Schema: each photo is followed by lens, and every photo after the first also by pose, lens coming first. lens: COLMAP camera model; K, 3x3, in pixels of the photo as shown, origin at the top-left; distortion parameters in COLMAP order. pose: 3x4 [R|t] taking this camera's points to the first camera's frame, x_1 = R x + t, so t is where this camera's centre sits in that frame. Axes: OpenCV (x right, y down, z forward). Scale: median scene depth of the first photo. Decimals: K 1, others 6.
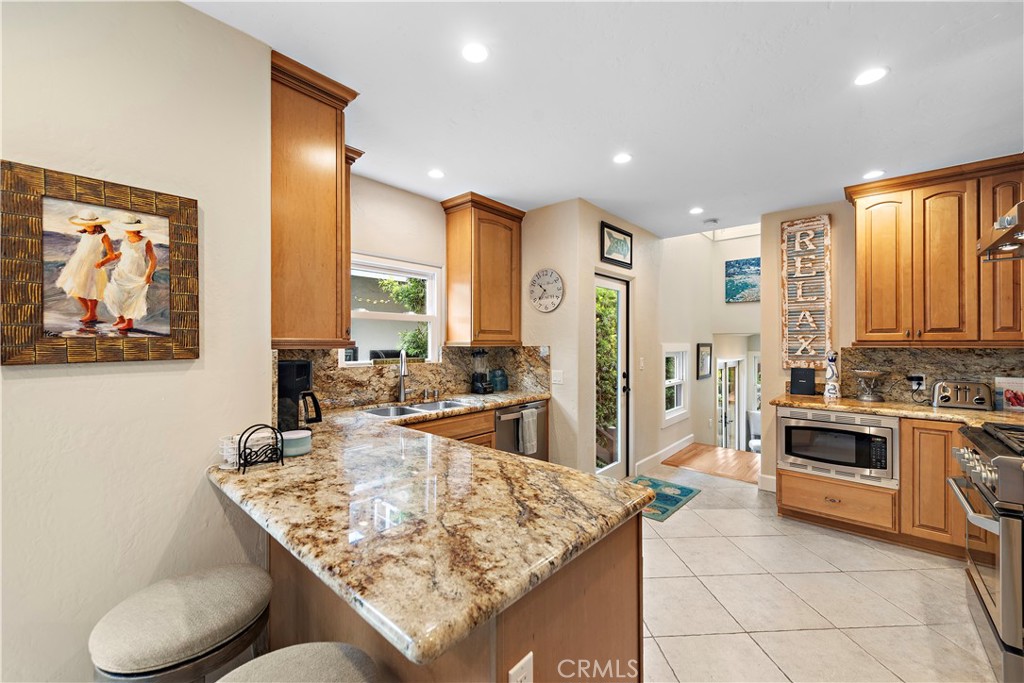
lens RADIAL K [[403.0, 0, 513.7], [0, 403.0, 341.4], [0, 0, 1]] dist [0.018203, -0.004910]
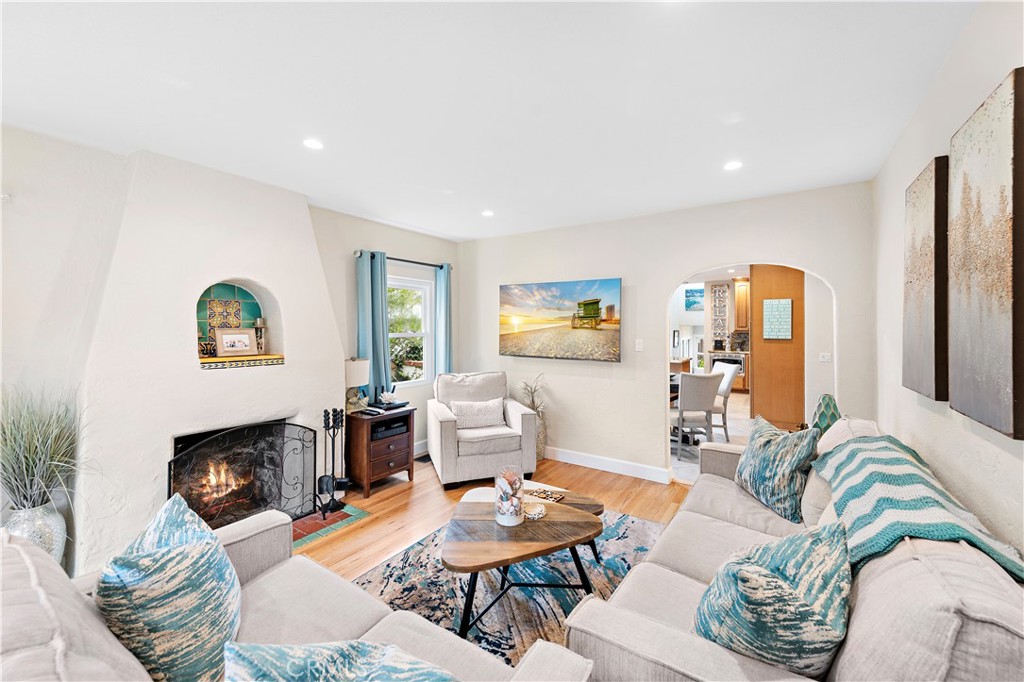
lens RADIAL K [[403.0, 0, 514.0], [0, 403.0, 328.3], [0, 0, 1]] dist [0.018203, -0.004910]
pose [[0.991007, -0.000354, 0.133811, -1.063863], [-0.000574, 0.999976, 0.006894, -0.032569], [-0.133811, -0.006909, 0.990983, -1.582579]]
